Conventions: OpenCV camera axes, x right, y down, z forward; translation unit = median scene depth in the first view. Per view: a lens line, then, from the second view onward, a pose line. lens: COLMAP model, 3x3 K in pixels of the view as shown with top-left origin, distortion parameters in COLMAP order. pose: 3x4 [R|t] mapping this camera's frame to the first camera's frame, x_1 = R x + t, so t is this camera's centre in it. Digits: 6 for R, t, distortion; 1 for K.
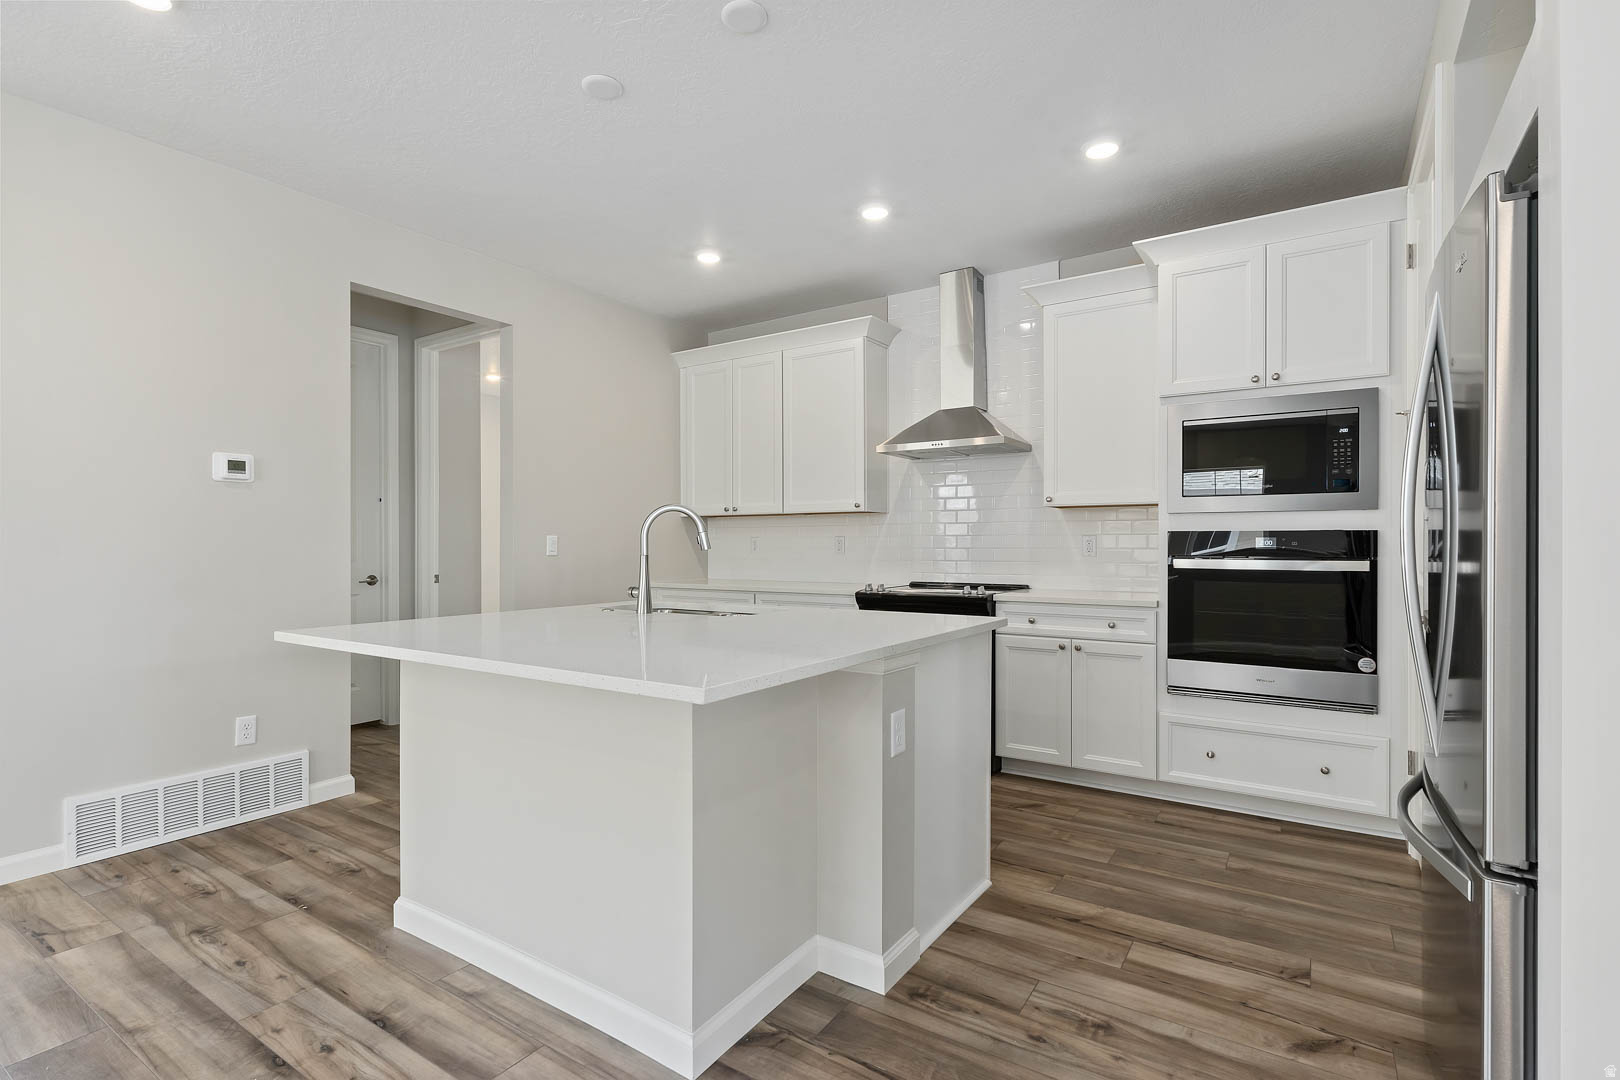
lens RADIAL K [[794.8, 0, 841.0], [0, 794.8, 537.3], [0, 0, 1]] dist [0.000159, -0.000068]
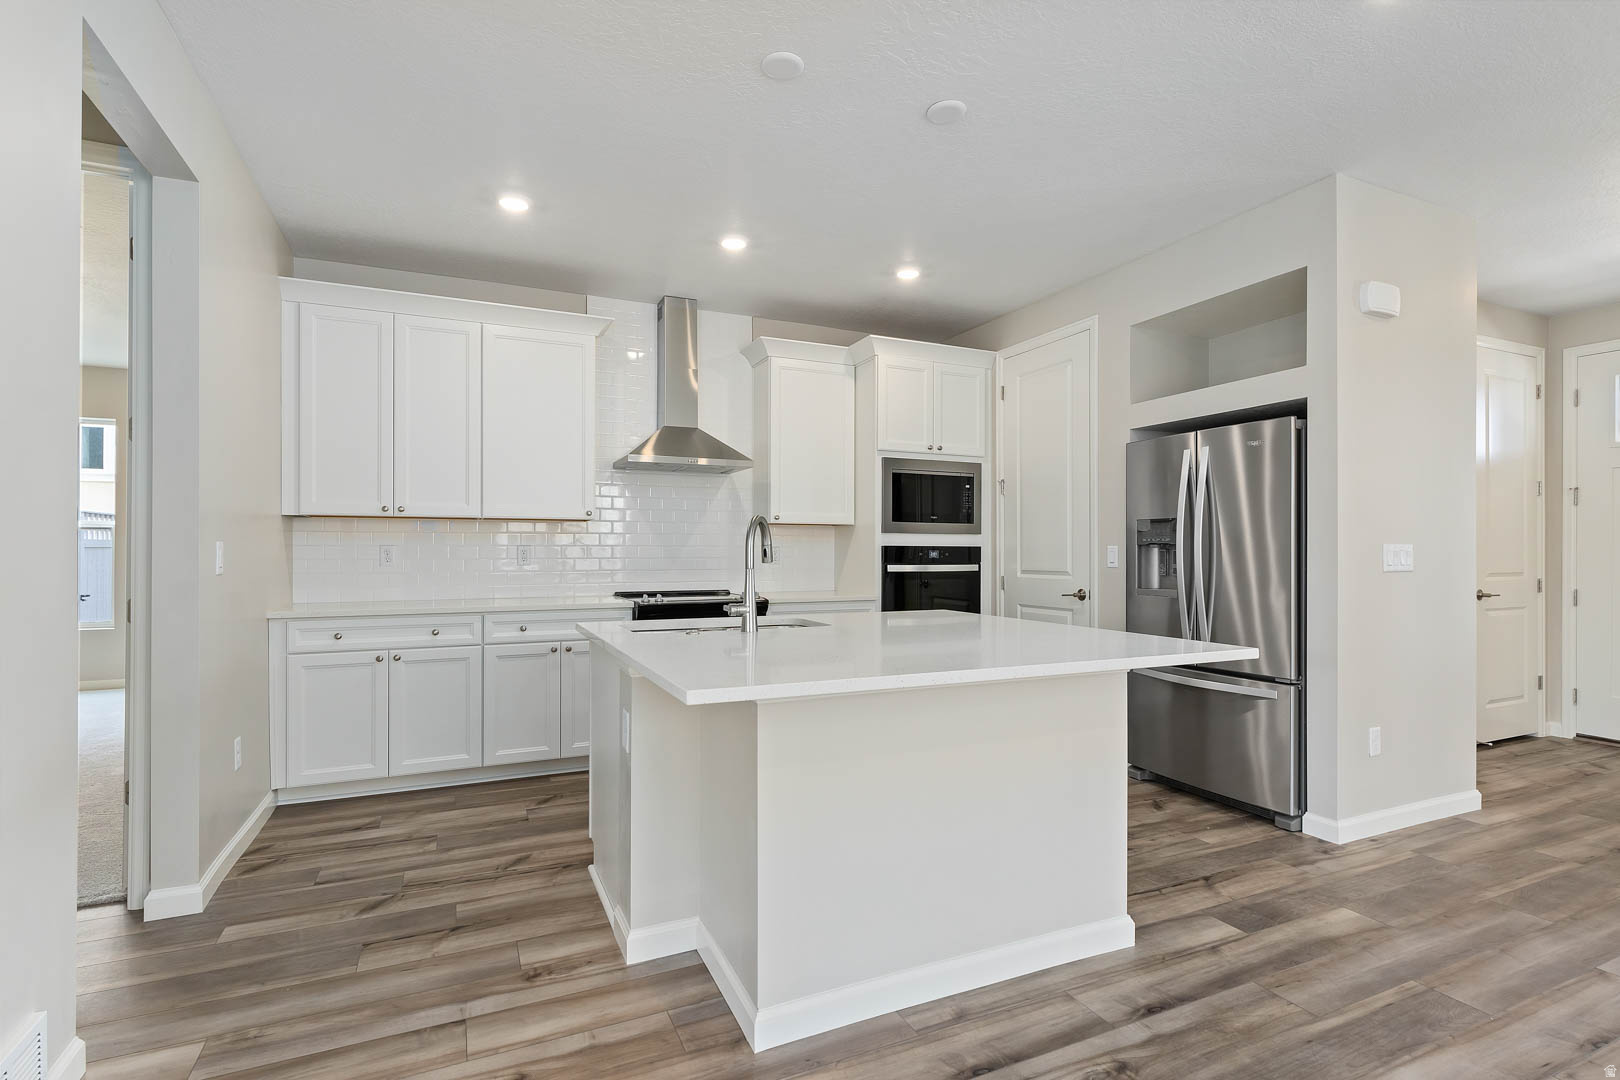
lens RADIAL K [[741.7, 0, 803.9], [0, 741.7, 551.3], [0, 0, 1]] dist [-0.057529, -0.000024]
pose [[0.553120, 0.003400, 0.833095, -0.675816], [-0.010374, 0.999942, 0.002806, 0.000602], [-0.833037, -0.010194, 0.553123, 0.345628]]
